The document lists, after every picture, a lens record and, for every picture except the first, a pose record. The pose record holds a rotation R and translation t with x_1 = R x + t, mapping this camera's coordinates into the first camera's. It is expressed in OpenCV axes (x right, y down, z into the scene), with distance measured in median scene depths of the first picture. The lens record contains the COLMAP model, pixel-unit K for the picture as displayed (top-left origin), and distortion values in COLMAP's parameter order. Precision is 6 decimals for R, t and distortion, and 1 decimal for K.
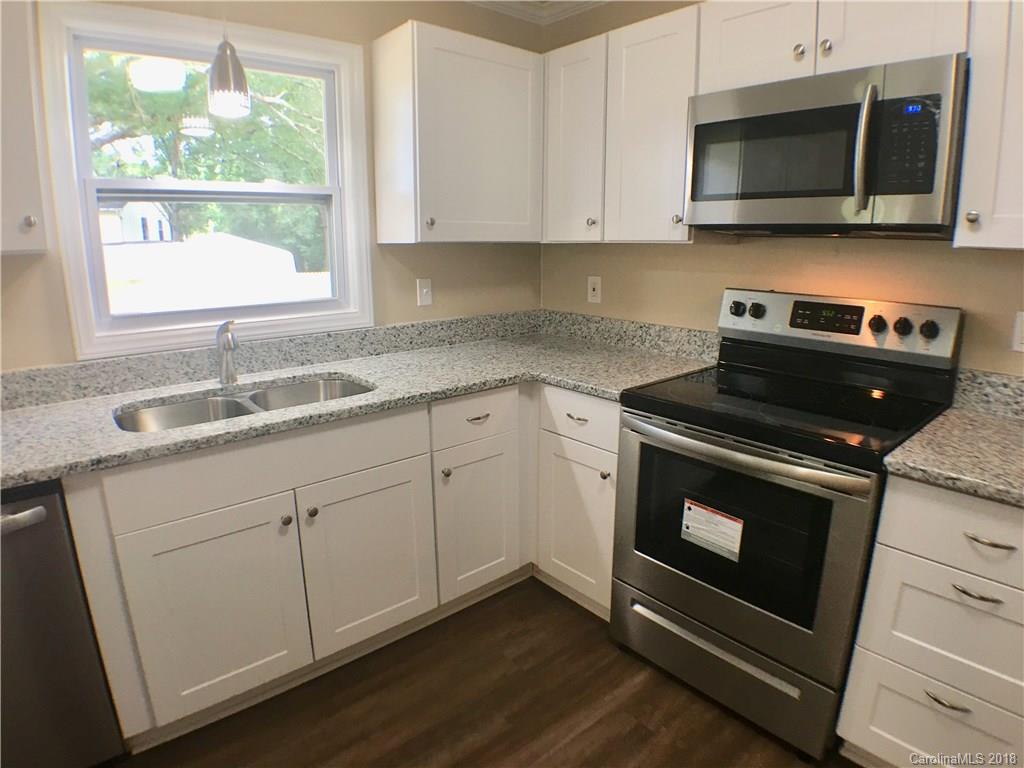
lens RADIAL K [[594.5, 0, 513.5], [0, 594.5, 379.0], [0, 0, 1]] dist [-0.093258, 0.007528]
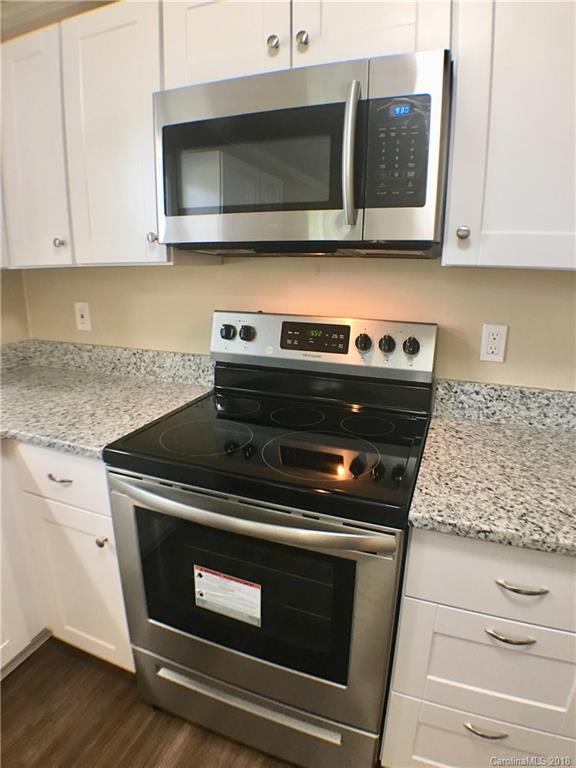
lens RADIAL K [[445.9, 0, 287.4], [0, 445.9, 389.4], [0, 0, 1]] dist [-0.093258, 0.007528]
pose [[0.883001, -0.121827, 0.453285, 0.139585], [0.098659, 0.992328, 0.074513, -0.079648], [-0.458884, -0.021075, 0.888246, 0.336071]]
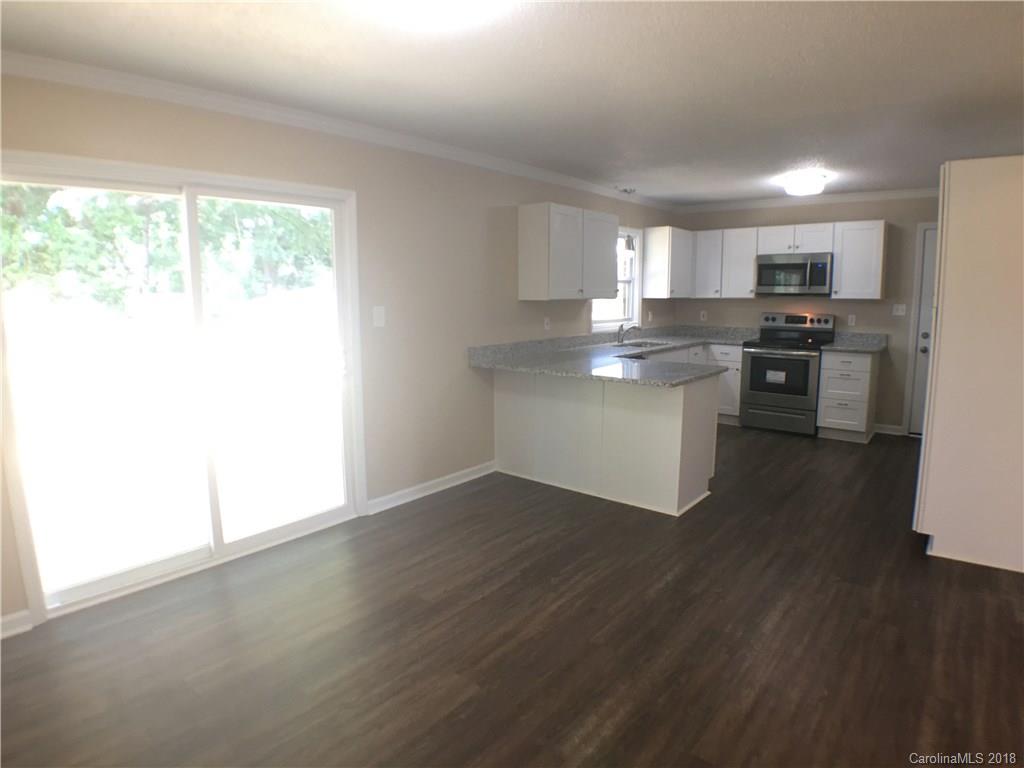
lens RADIAL K [[594.5, 0, 513.5], [0, 594.5, 379.0], [0, 0, 1]] dist [-0.093258, 0.007528]
pose [[0.985225, -0.029355, 0.168728, -1.639721], [0.043642, 0.995709, -0.081599, 0.435046], [-0.165608, 0.087757, 0.982279, -1.990568]]
